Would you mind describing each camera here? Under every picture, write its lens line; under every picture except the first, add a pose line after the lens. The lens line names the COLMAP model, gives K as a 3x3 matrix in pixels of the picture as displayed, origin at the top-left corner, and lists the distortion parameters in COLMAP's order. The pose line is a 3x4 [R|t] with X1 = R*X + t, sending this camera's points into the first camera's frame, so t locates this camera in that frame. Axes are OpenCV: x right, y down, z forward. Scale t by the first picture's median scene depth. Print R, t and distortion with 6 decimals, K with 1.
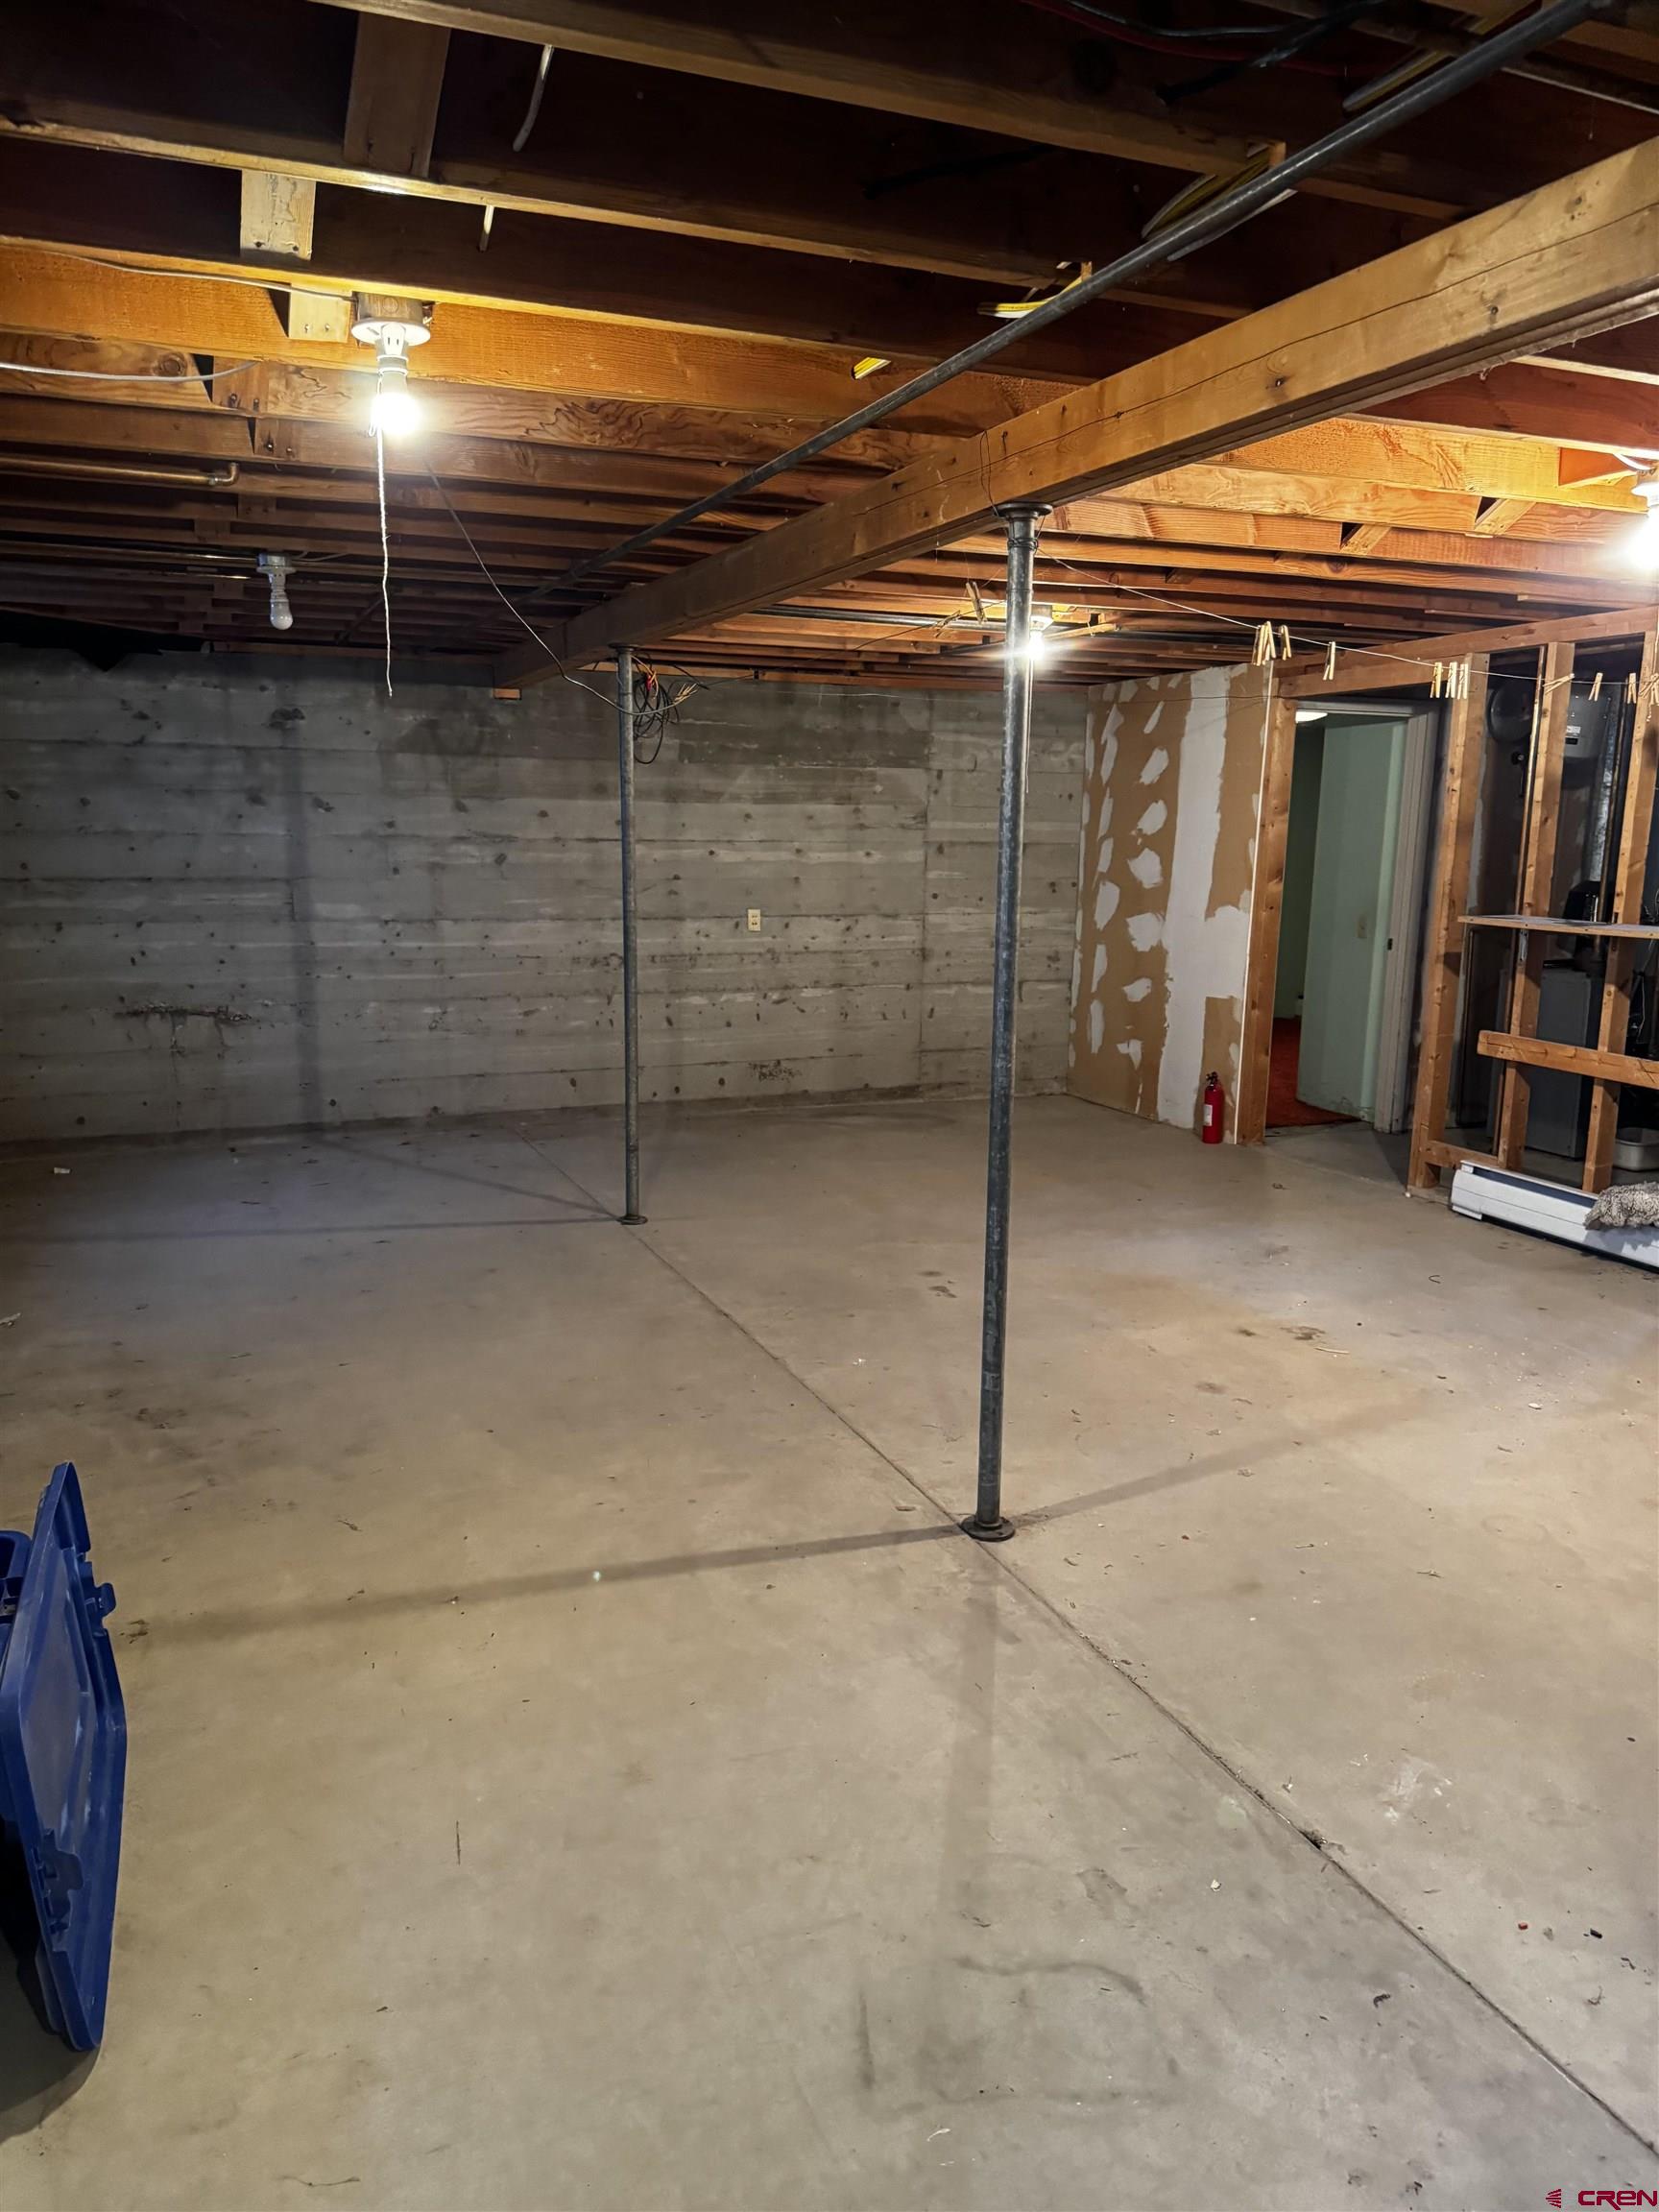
lens RADIAL K [[1546.9, 0, 781.3], [0, 1546.9, 1126.8], [0, 0, 1]] dist [0.074394, -0.089624]
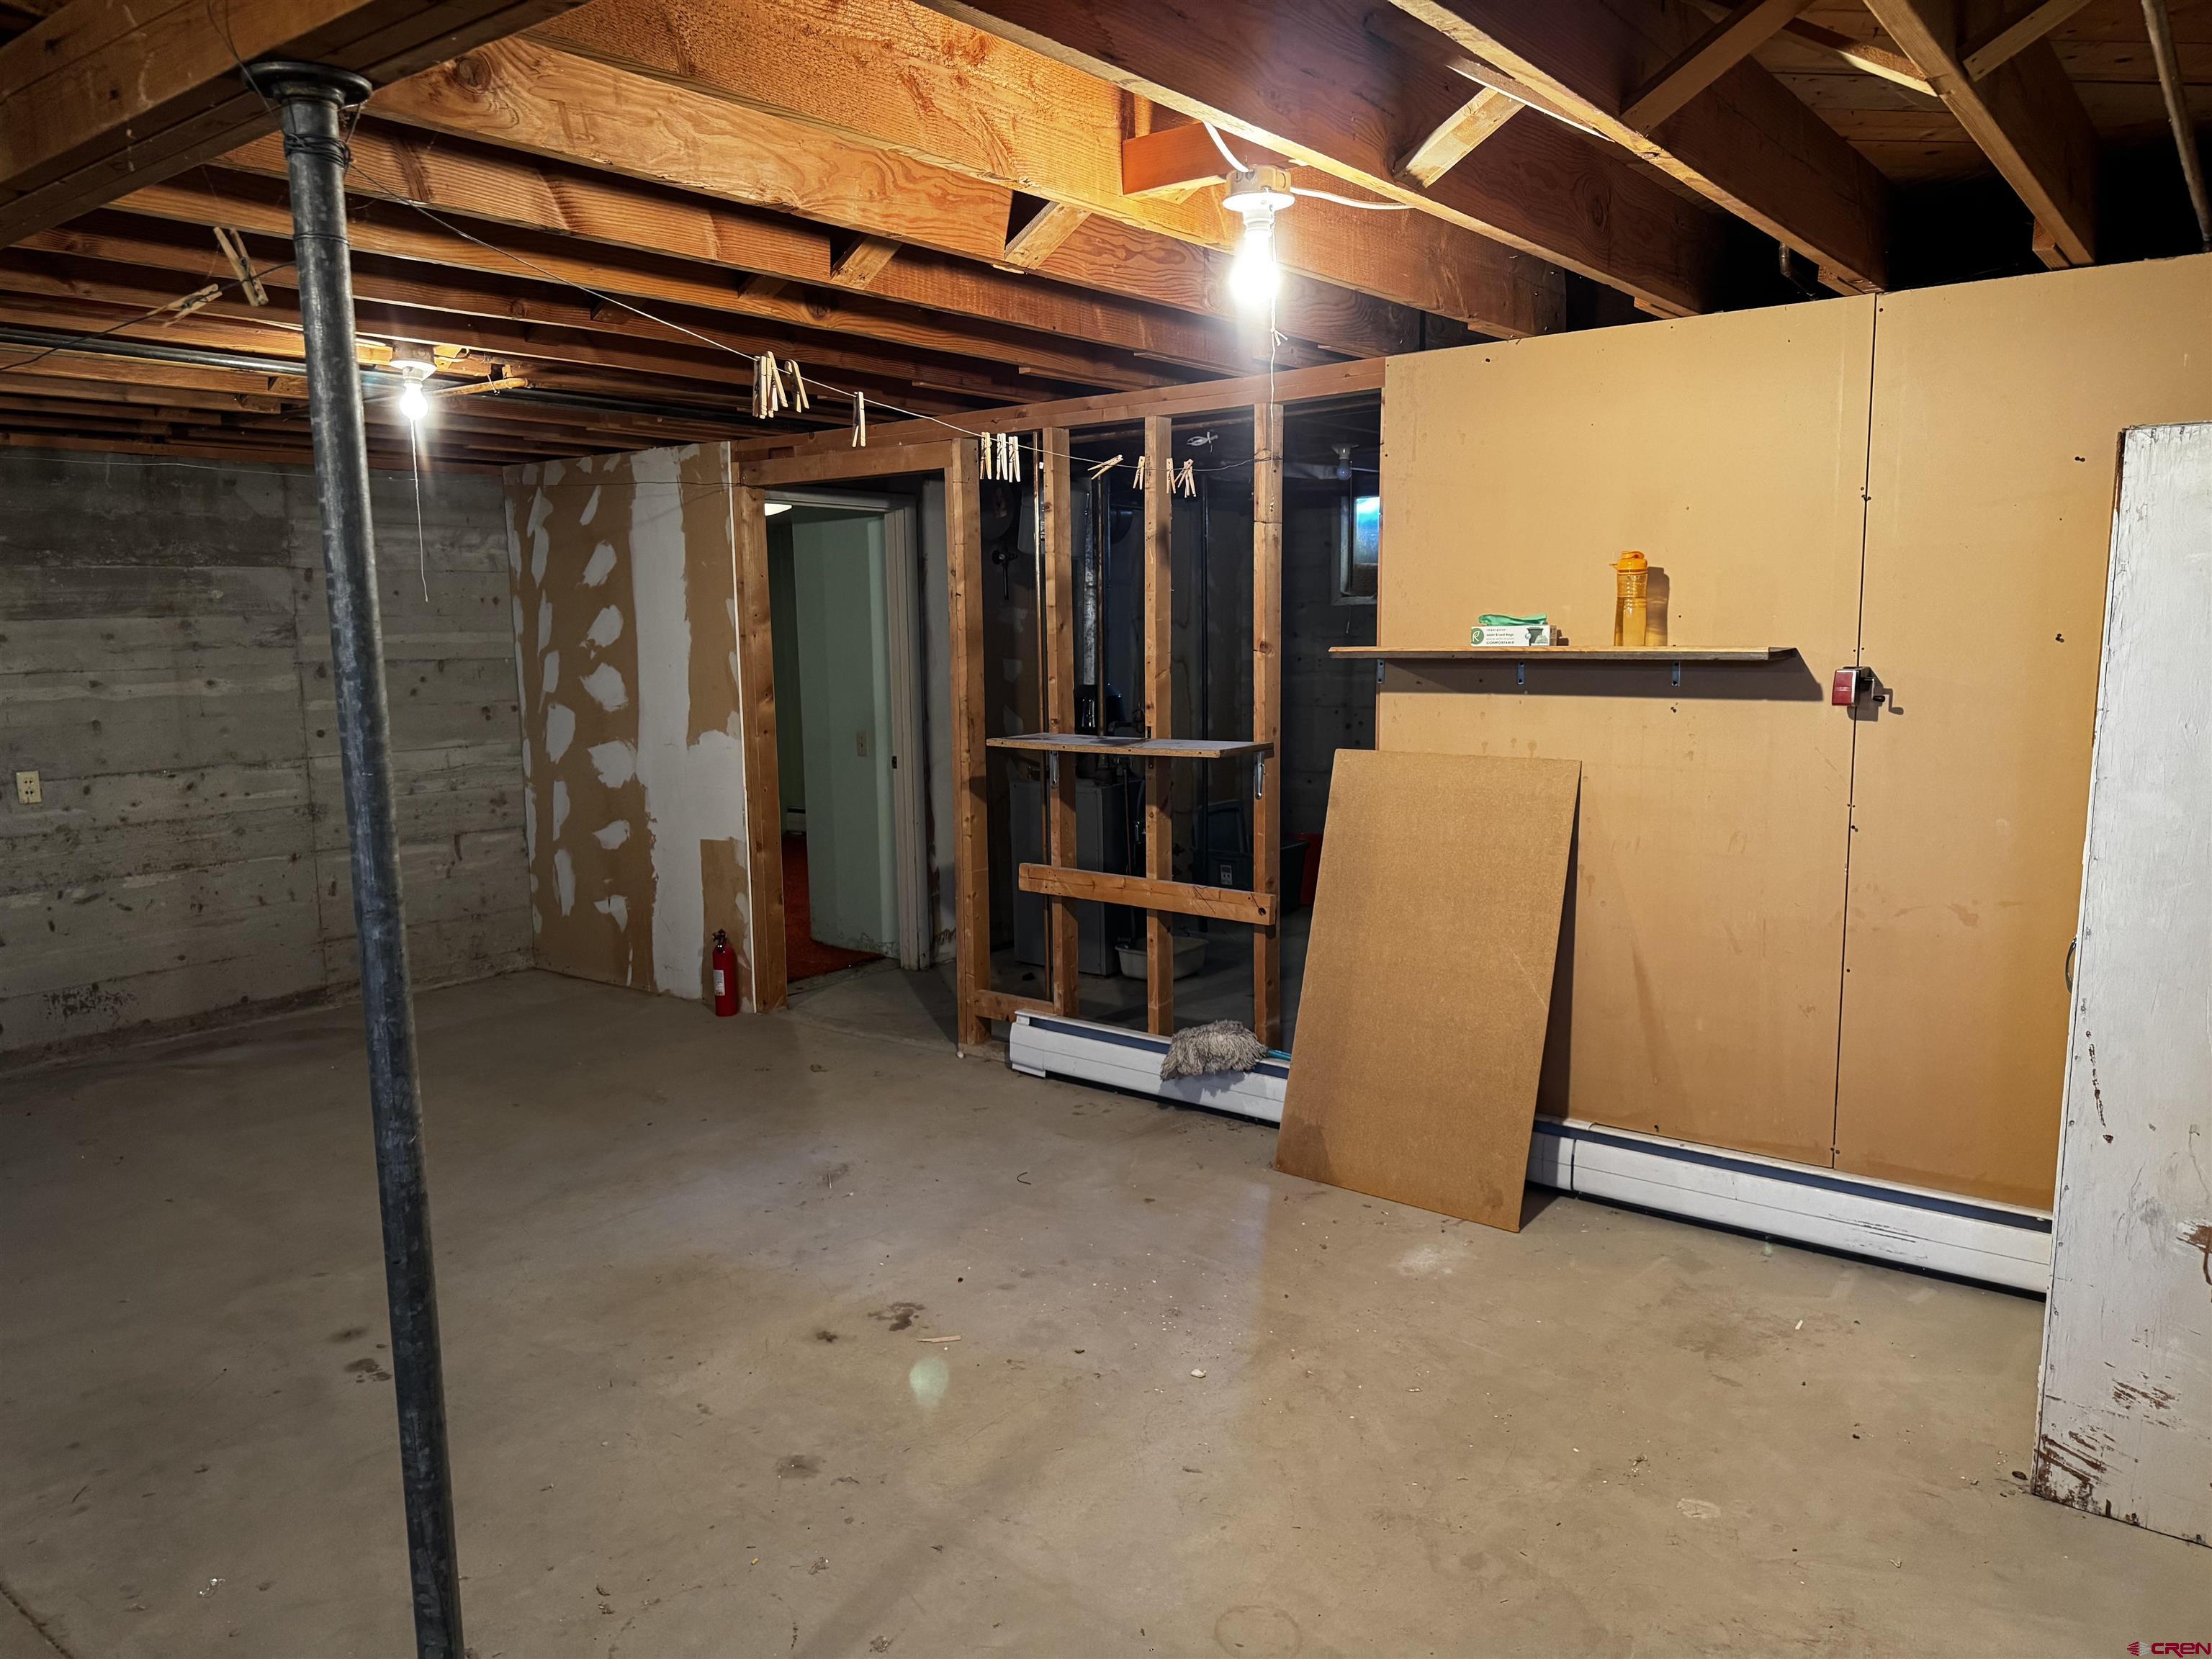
lens RADIAL K [[1546.9, 0, 1095.7], [0, 1546.9, 816.7], [0, 0, 1]] dist [0.074394, -0.089624]
pose [[0.858427, -0.091384, 0.504729, 0.039492], [0.123660, 0.991849, -0.030736, -0.045408], [-0.497806, 0.088799, 0.862730, 0.187185]]
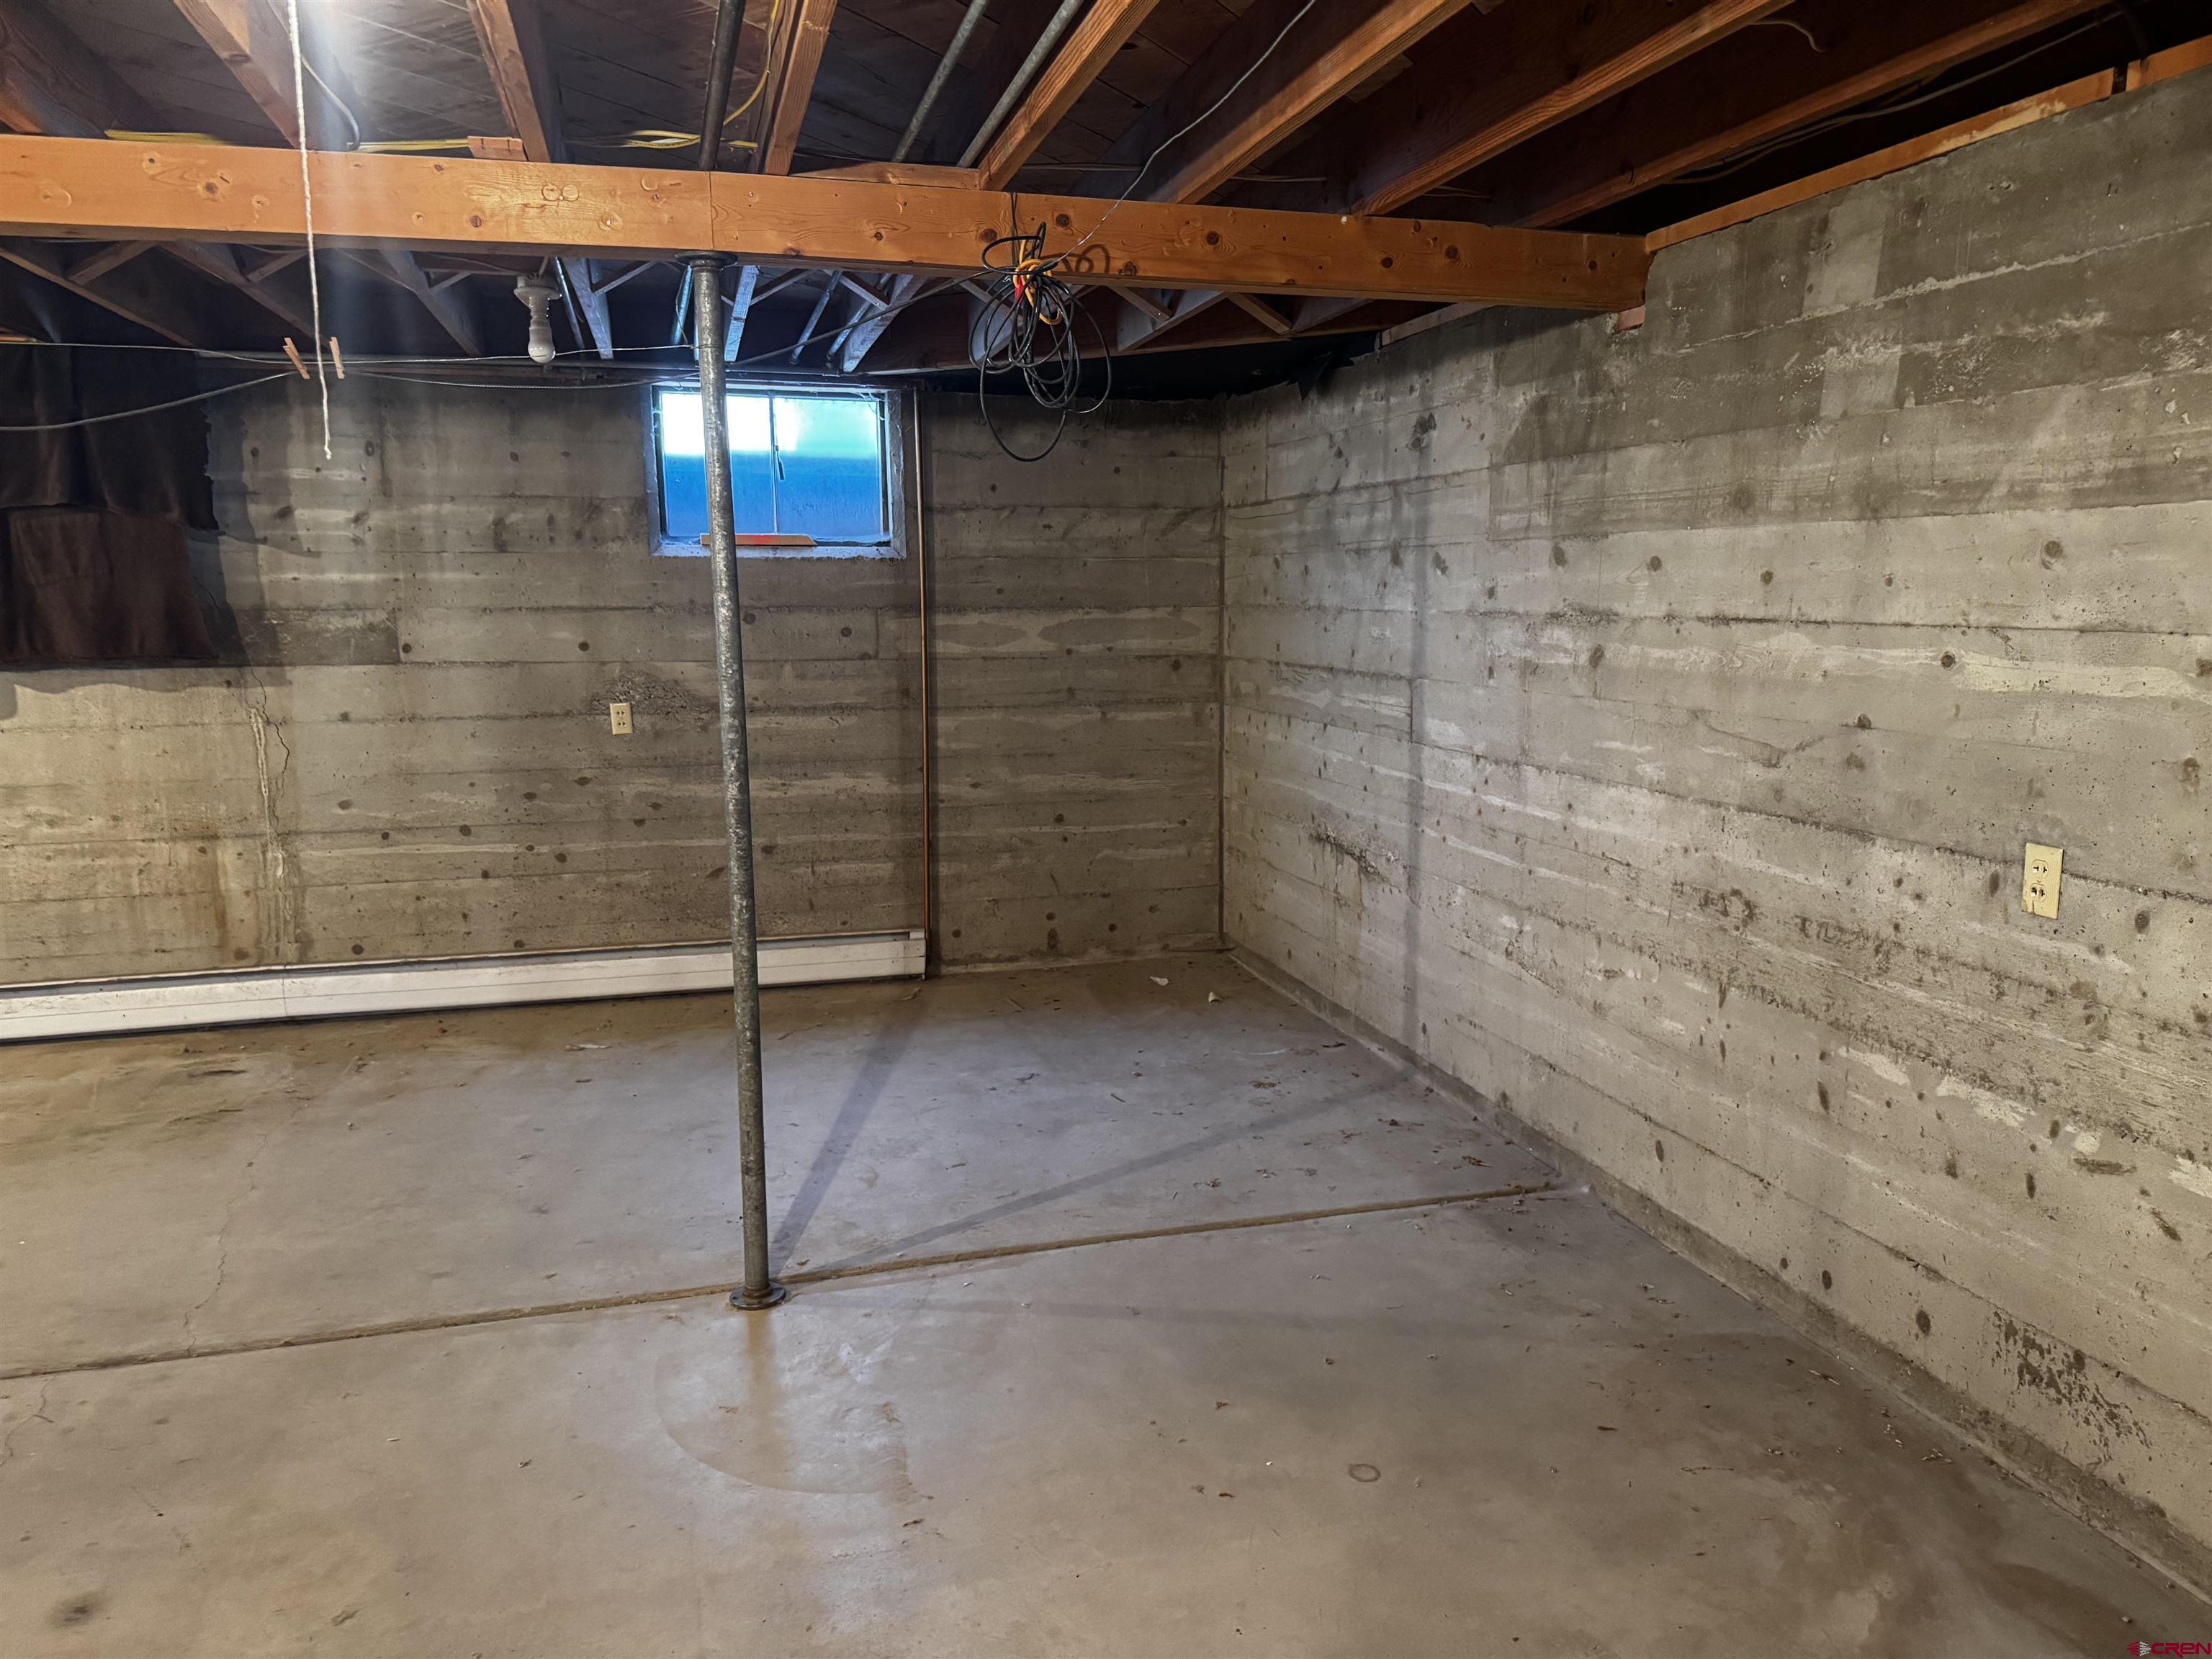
lens RADIAL K [[1546.9, 0, 1154.5], [0, 1546.9, 836.9], [0, 0, 1]] dist [0.074394, -0.089624]
pose [[-0.088946, 0.145087, -0.985413, 0.341044], [-0.191979, 0.968286, 0.159893, -0.175197], [0.977360, 0.203401, -0.058271, 0.934132]]
